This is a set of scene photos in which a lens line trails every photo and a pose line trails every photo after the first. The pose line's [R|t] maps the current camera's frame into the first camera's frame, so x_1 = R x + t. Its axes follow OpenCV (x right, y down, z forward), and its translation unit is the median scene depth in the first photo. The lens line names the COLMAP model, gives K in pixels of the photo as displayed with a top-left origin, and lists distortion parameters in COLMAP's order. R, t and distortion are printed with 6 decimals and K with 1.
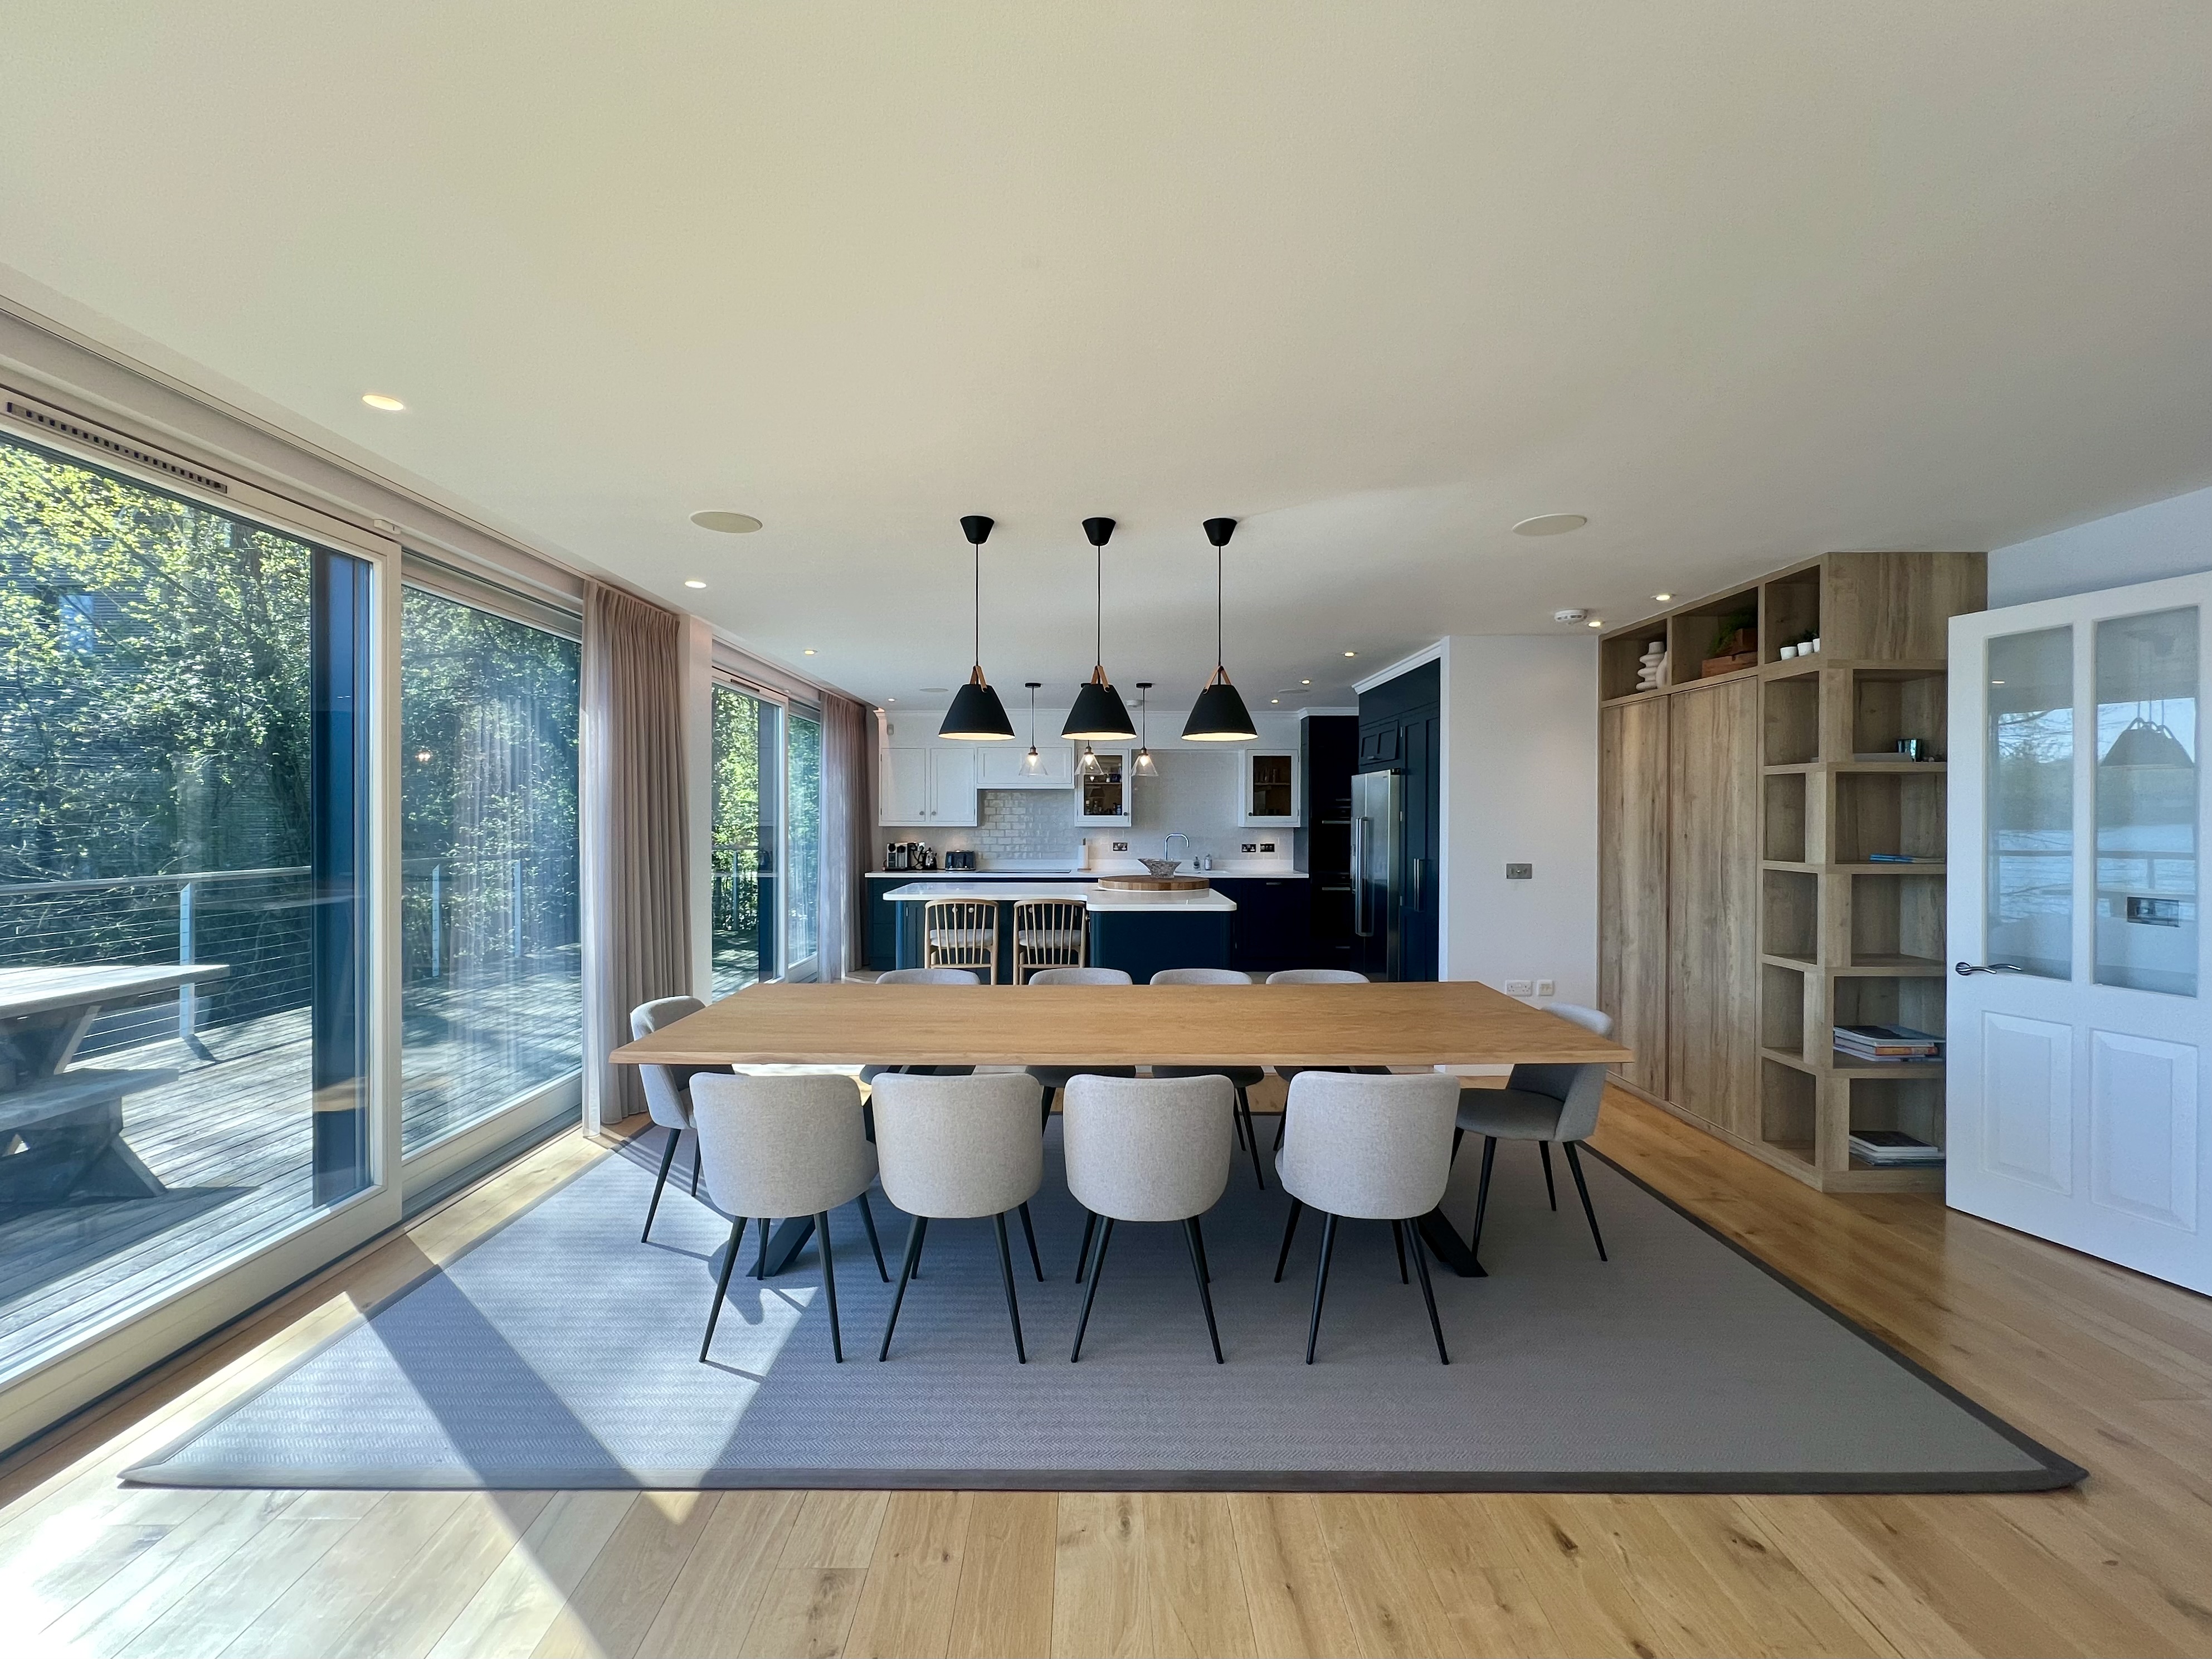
lens RADIAL K [[921.4, 0, 1112.3], [0, 921.4, 819.0], [0, 0, 1]] dist [-0.001313, -0.000156]
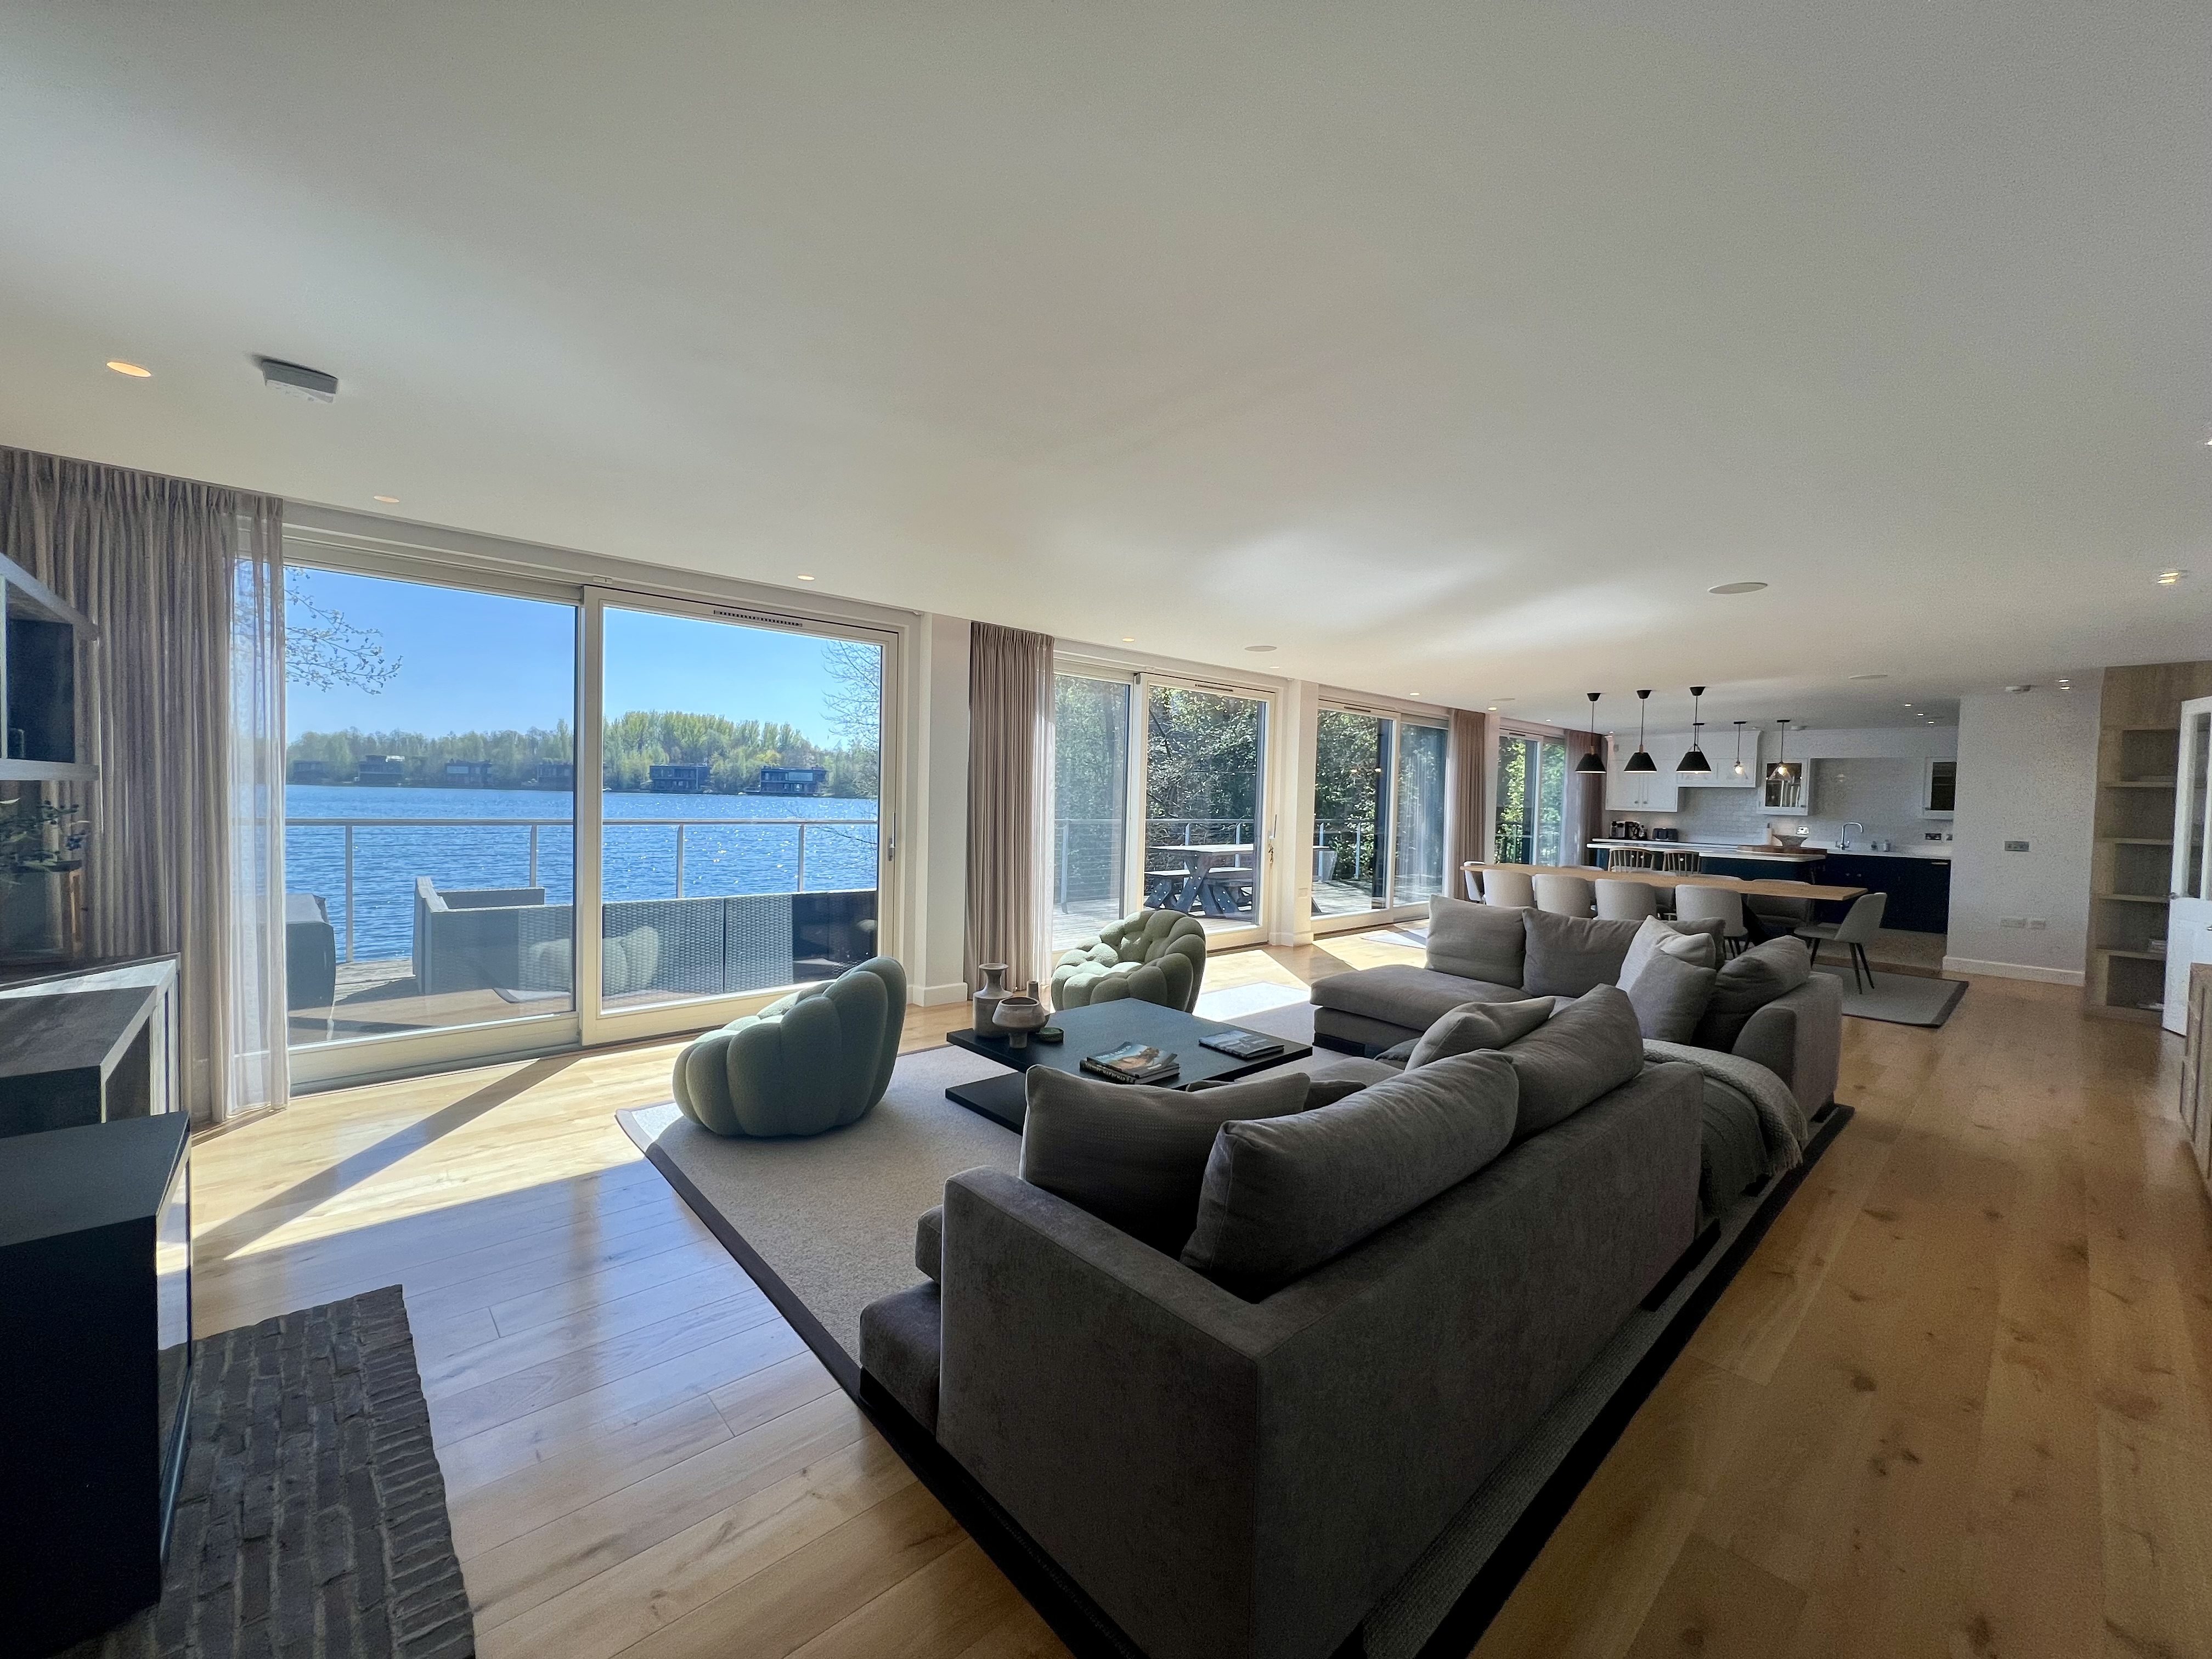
lens RADIAL K [[885.2, 0, 1108.5], [0, 885.2, 821.8], [0, 0, 1]] dist [-0.002556, -0.000044]
pose [[0.670955, 0.037892, -0.740529, 0.293558], [-0.025225, 0.999282, 0.028277, 0.006629], [0.741069, -0.000293, 0.671429, -0.637473]]
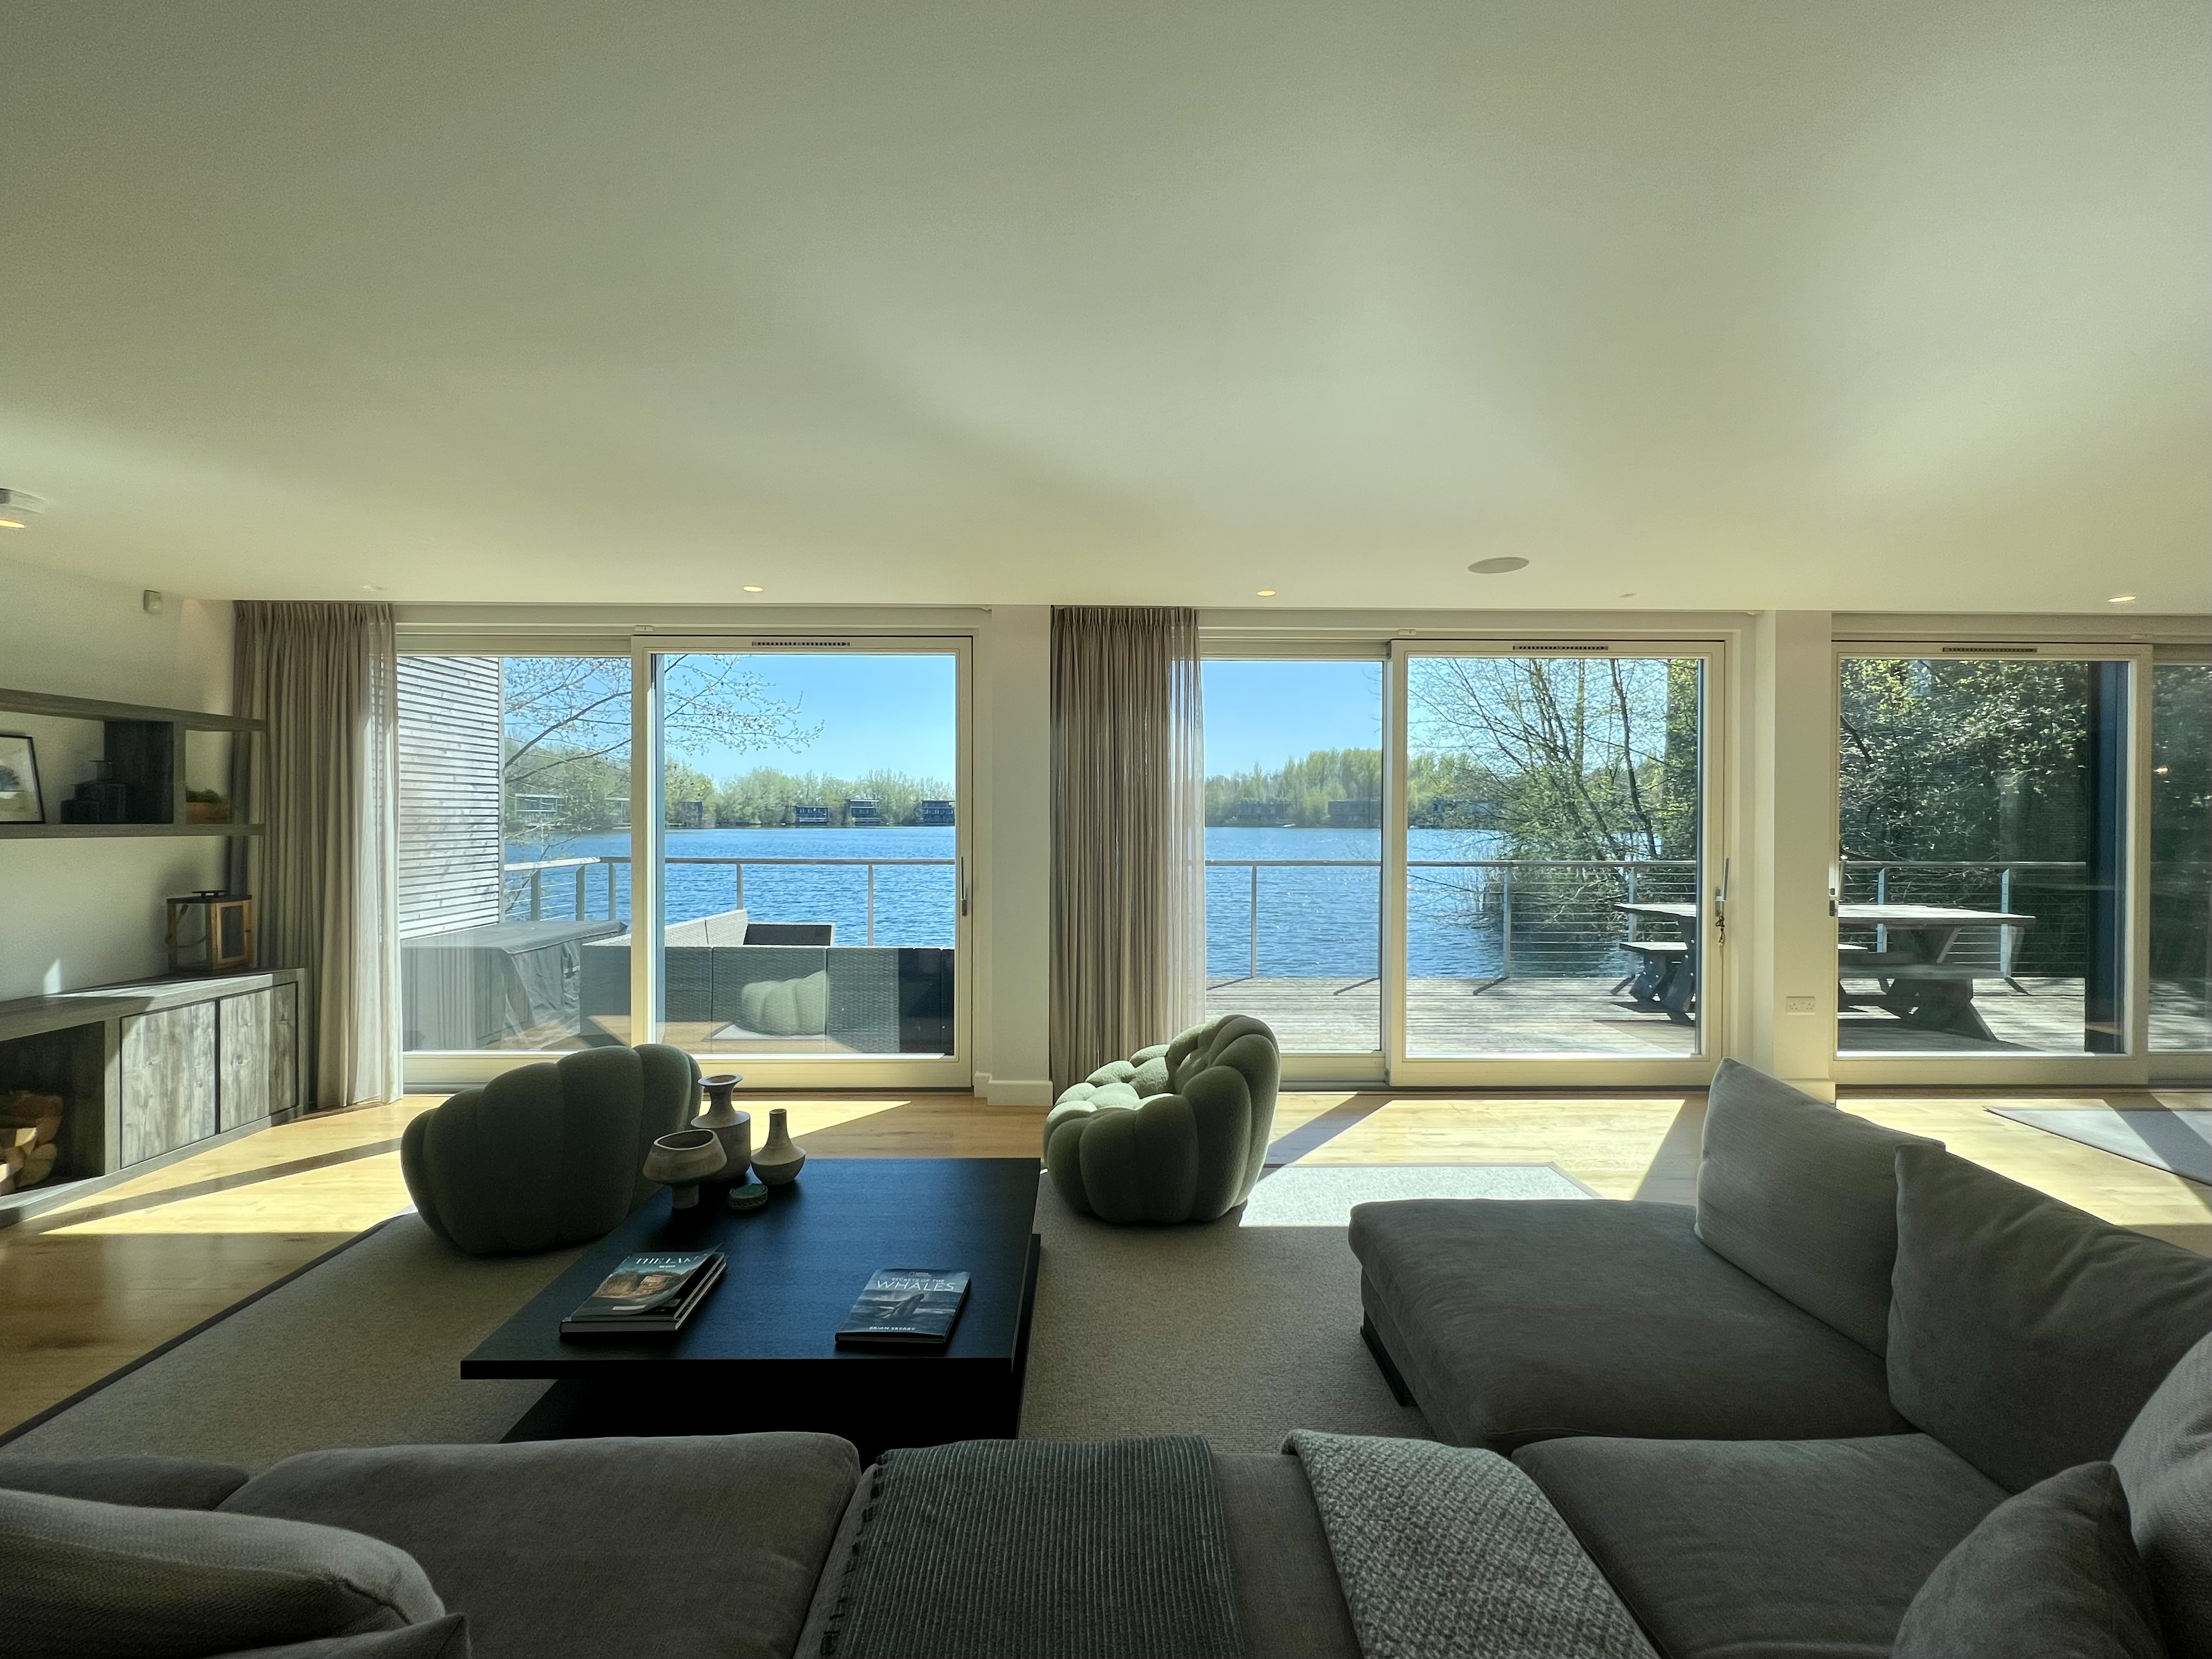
lens RADIAL K [[921.3, 0, 1112.3], [0, 921.3, 819.0], [0, 0, 1]] dist [-0.001313, -0.000156]
pose [[0.011670, -0.000050, -0.999932, 0.260061], [-0.004173, 0.999991, -0.000098, 0.000050], [0.999923, 0.004174, 0.011669, -0.258074]]
